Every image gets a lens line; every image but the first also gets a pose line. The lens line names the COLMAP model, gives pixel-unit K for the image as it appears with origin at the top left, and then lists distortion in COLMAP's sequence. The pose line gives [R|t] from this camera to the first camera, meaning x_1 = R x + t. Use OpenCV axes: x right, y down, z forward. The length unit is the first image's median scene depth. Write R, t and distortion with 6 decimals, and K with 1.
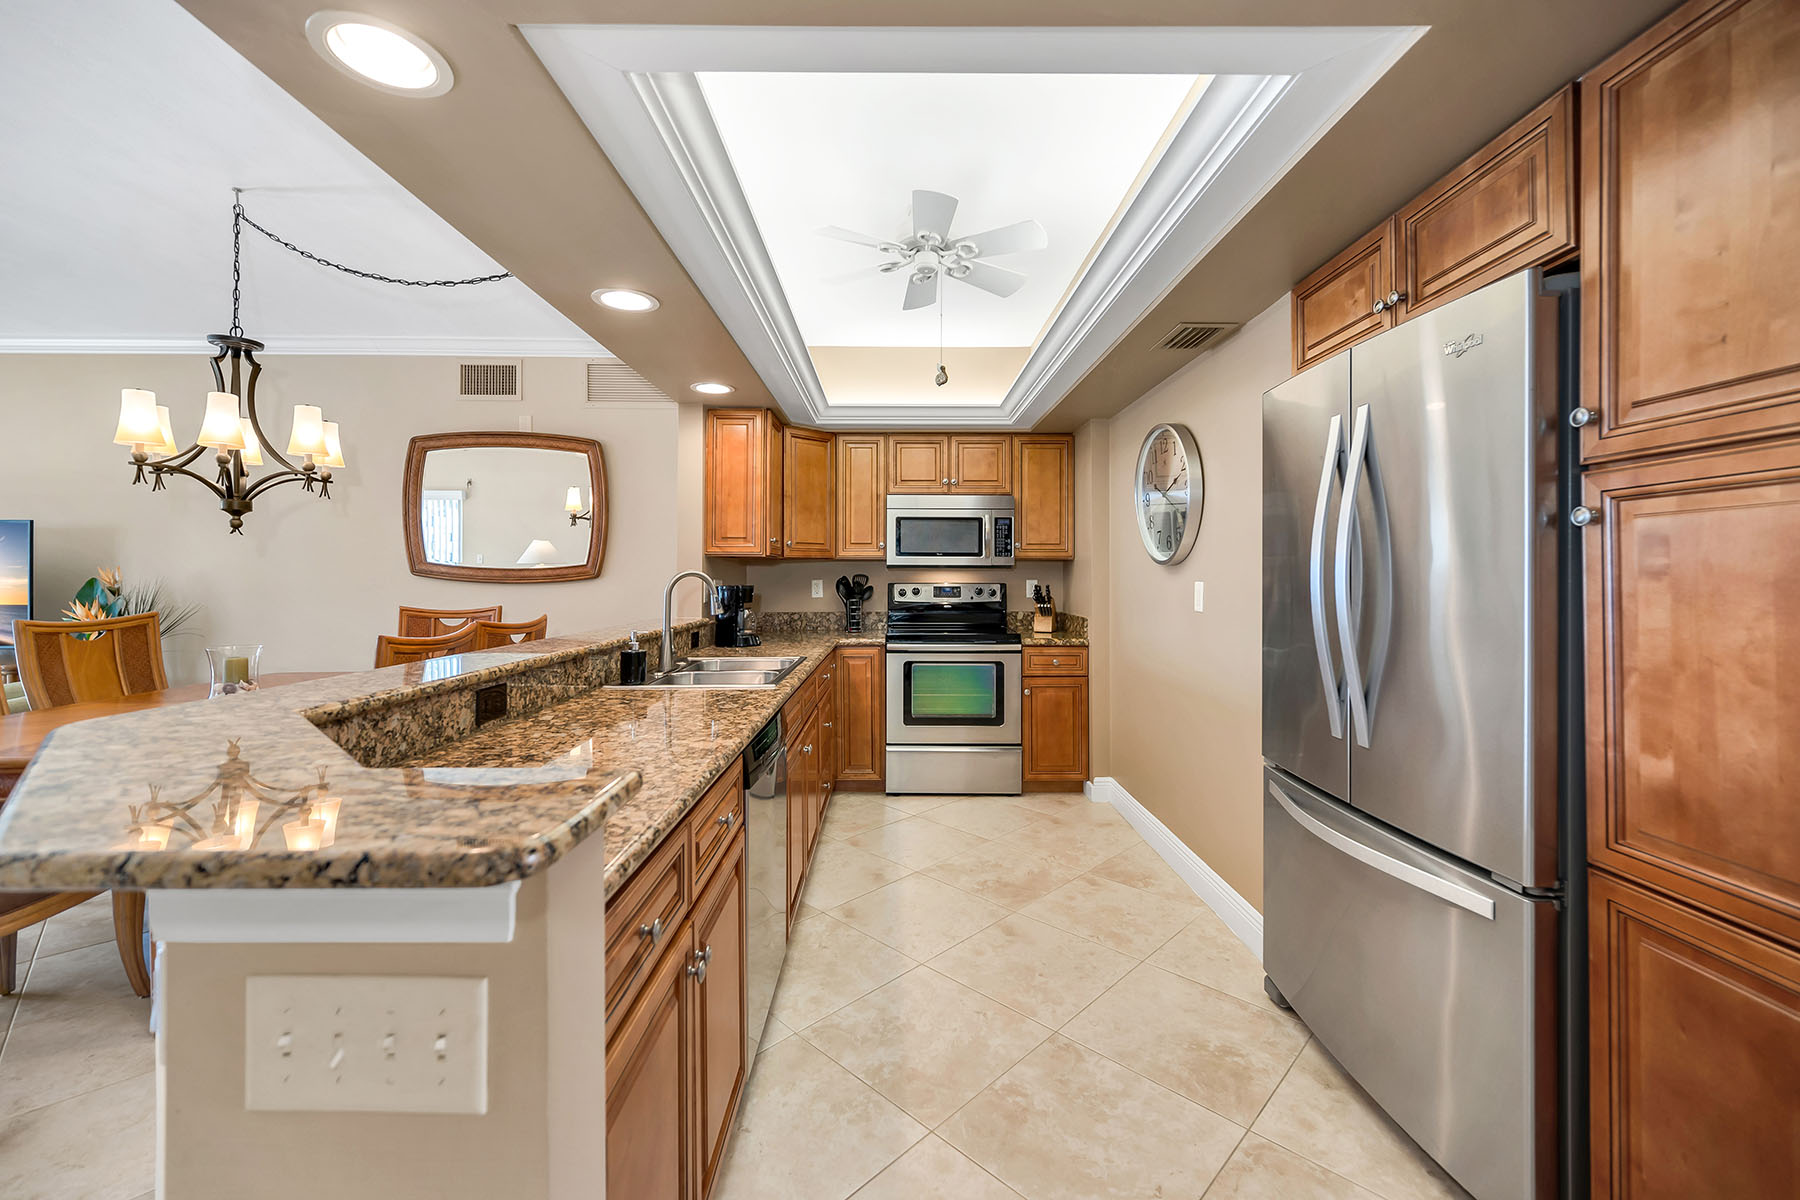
lens RADIAL K [[725.2, 0, 900.2], [0, 725.2, 573.7], [0, 0, 1]] dist [-0.001589, -0.000643]
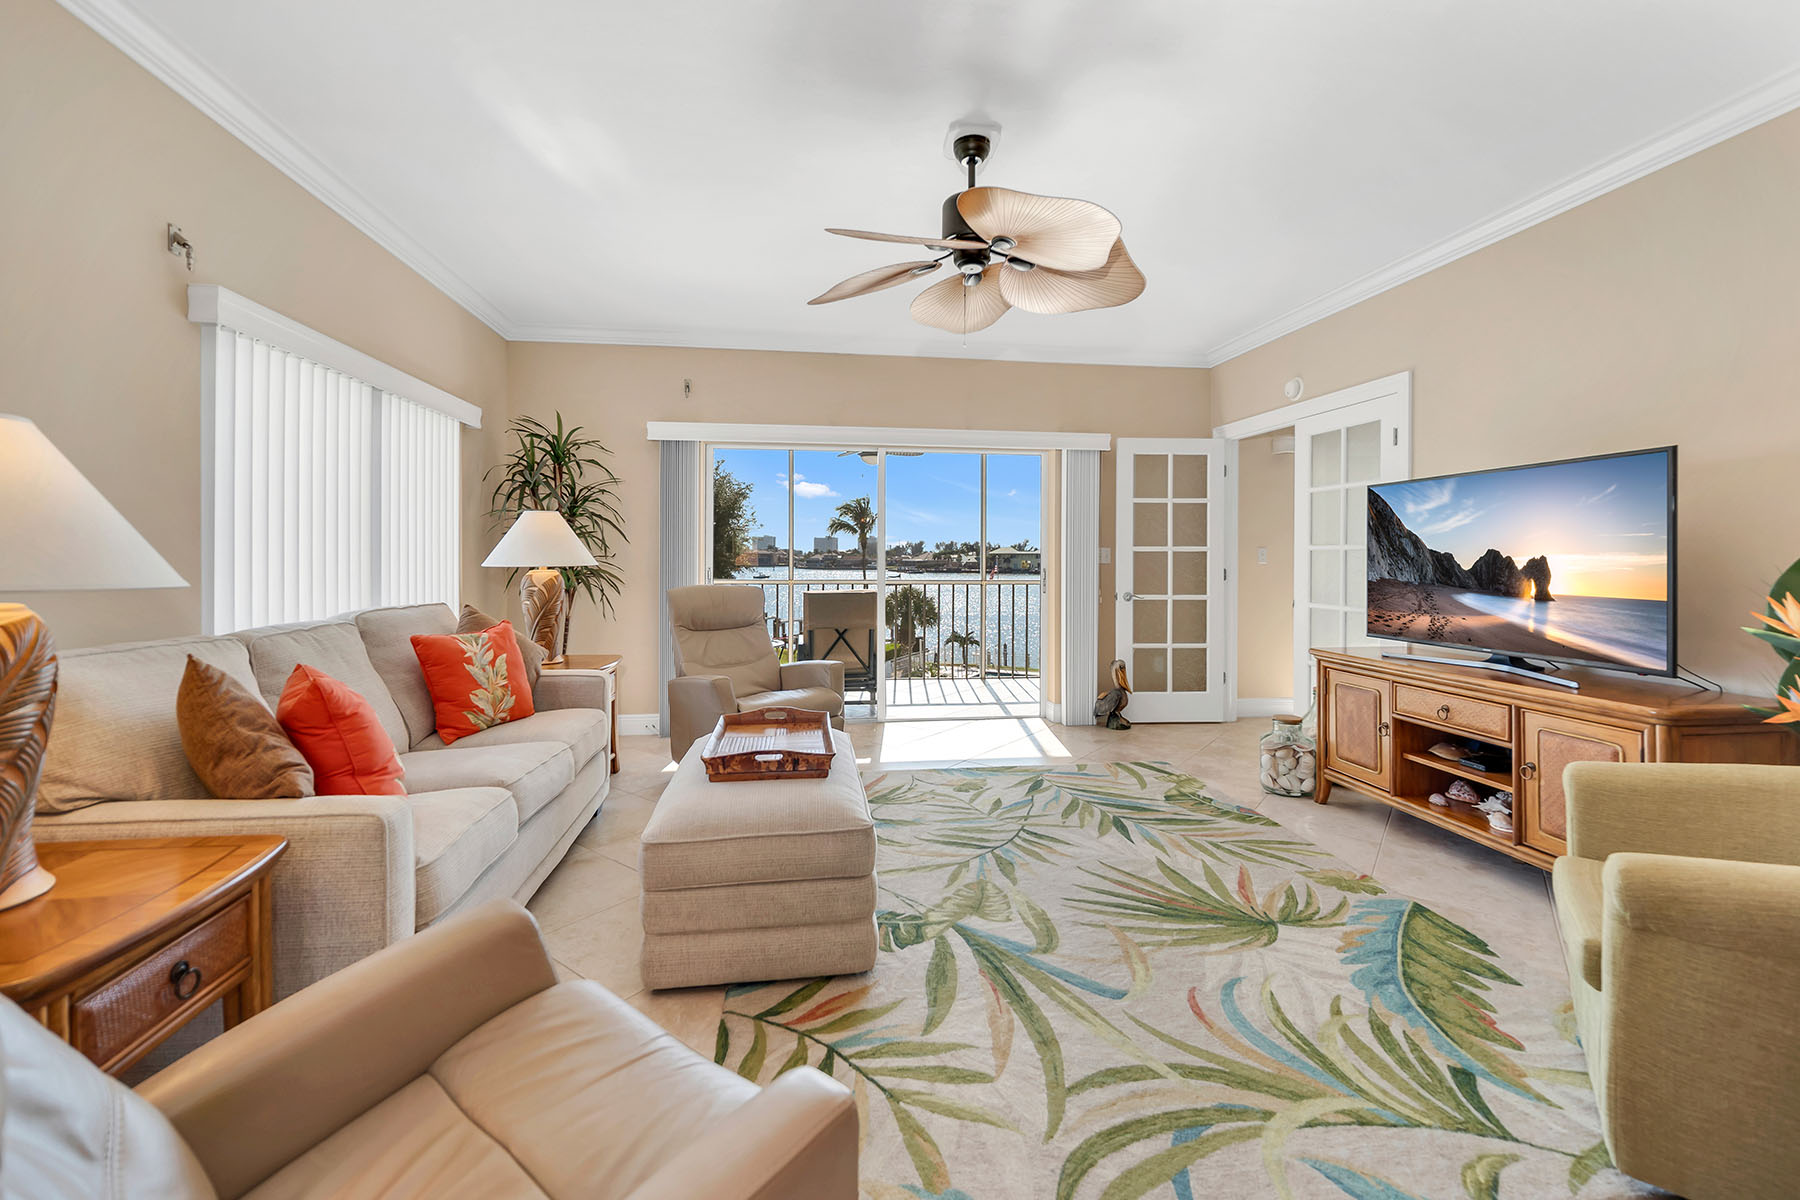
lens RADIAL K [[736.0, 0, 898.1], [0, 736.0, 562.1], [0, 0, 1]] dist [-0.000373, 0.000015]
pose [[0.125585, 0.006662, -0.992060, -0.707154], [-0.003368, 0.999975, 0.006289, 0.013218], [0.992077, 0.002552, 0.125605, 0.336895]]
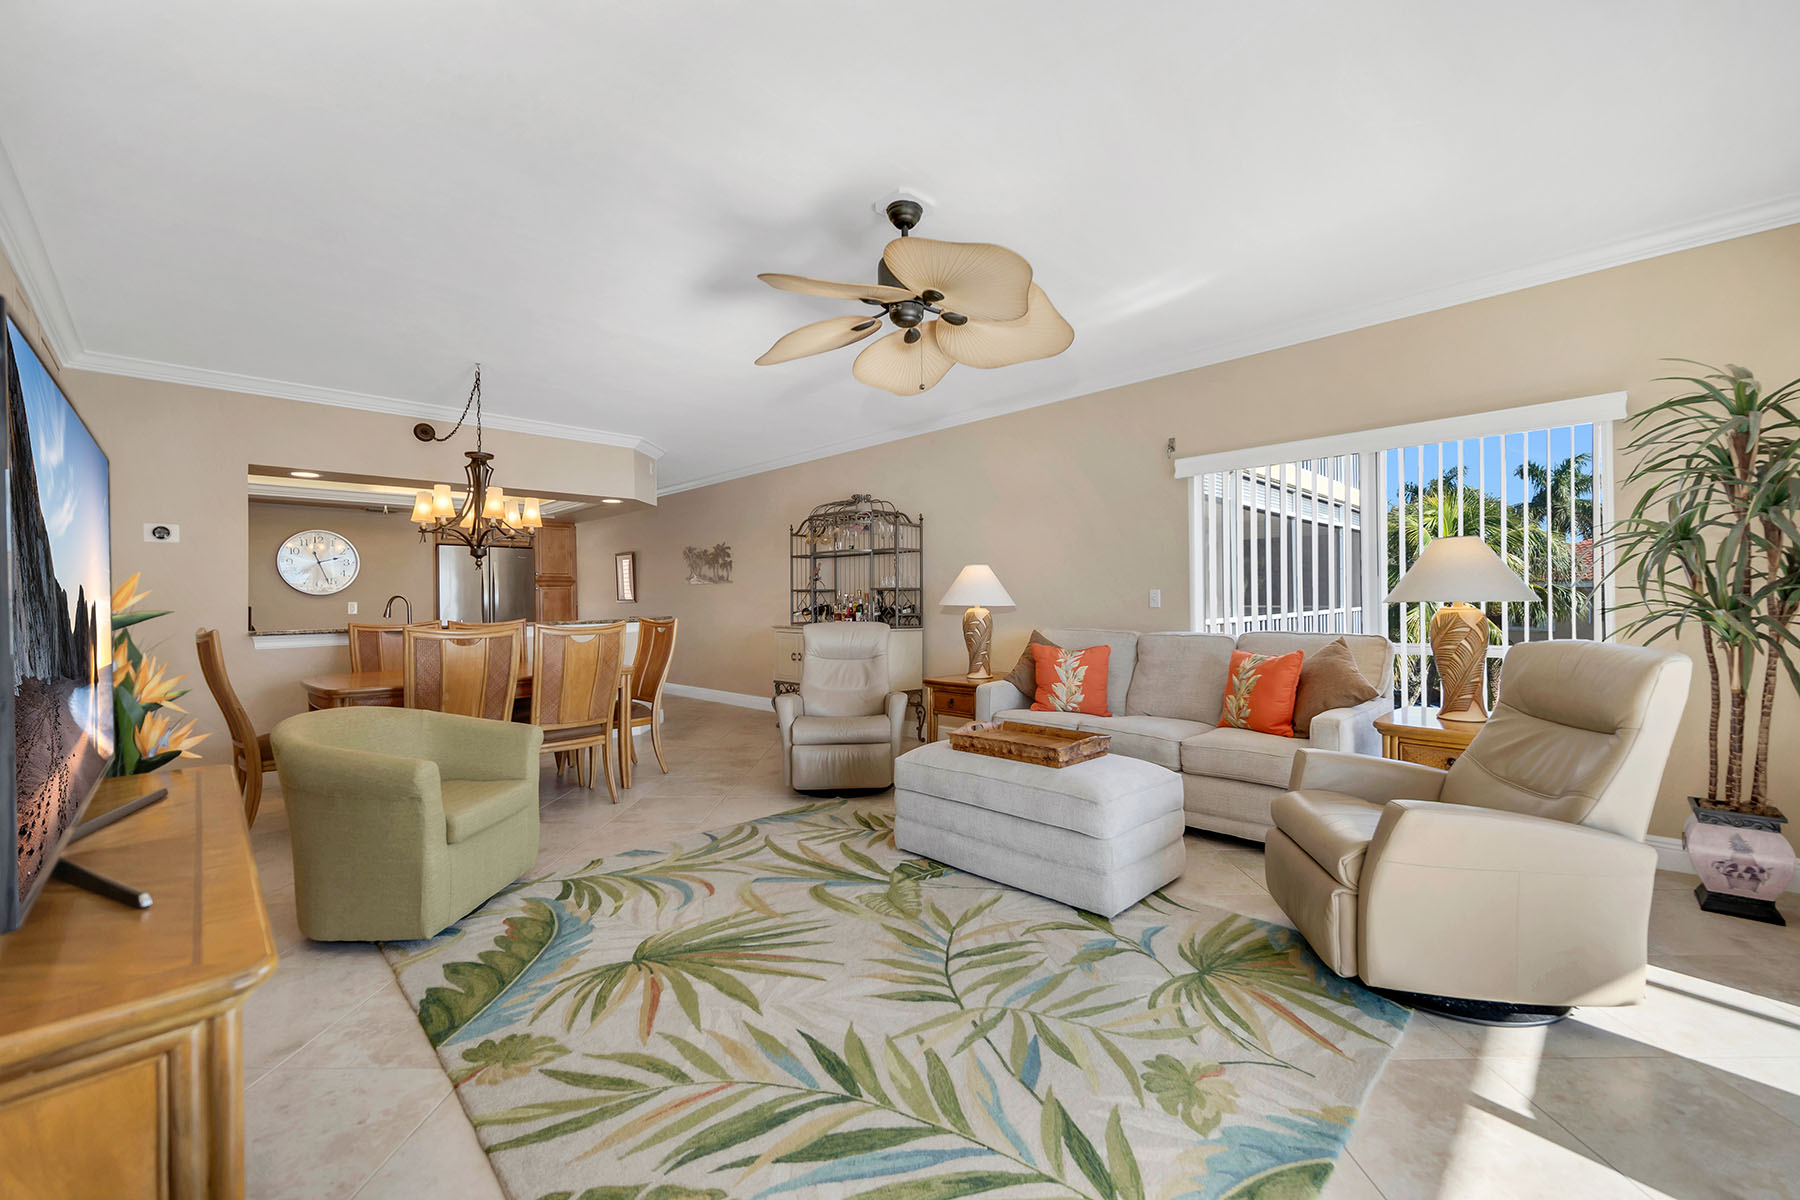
lens RADIAL K [[716.8, 0, 902.5], [0, 716.8, 601.1], [0, 0, 1]] dist [-0.000964, -0.000174]
pose [[-0.697225, 0.005563, 0.716831, -1.798185], [0.010285, 0.999945, 0.002243, 0.015185], [-0.716778, 0.008936, -0.697244, 0.944232]]
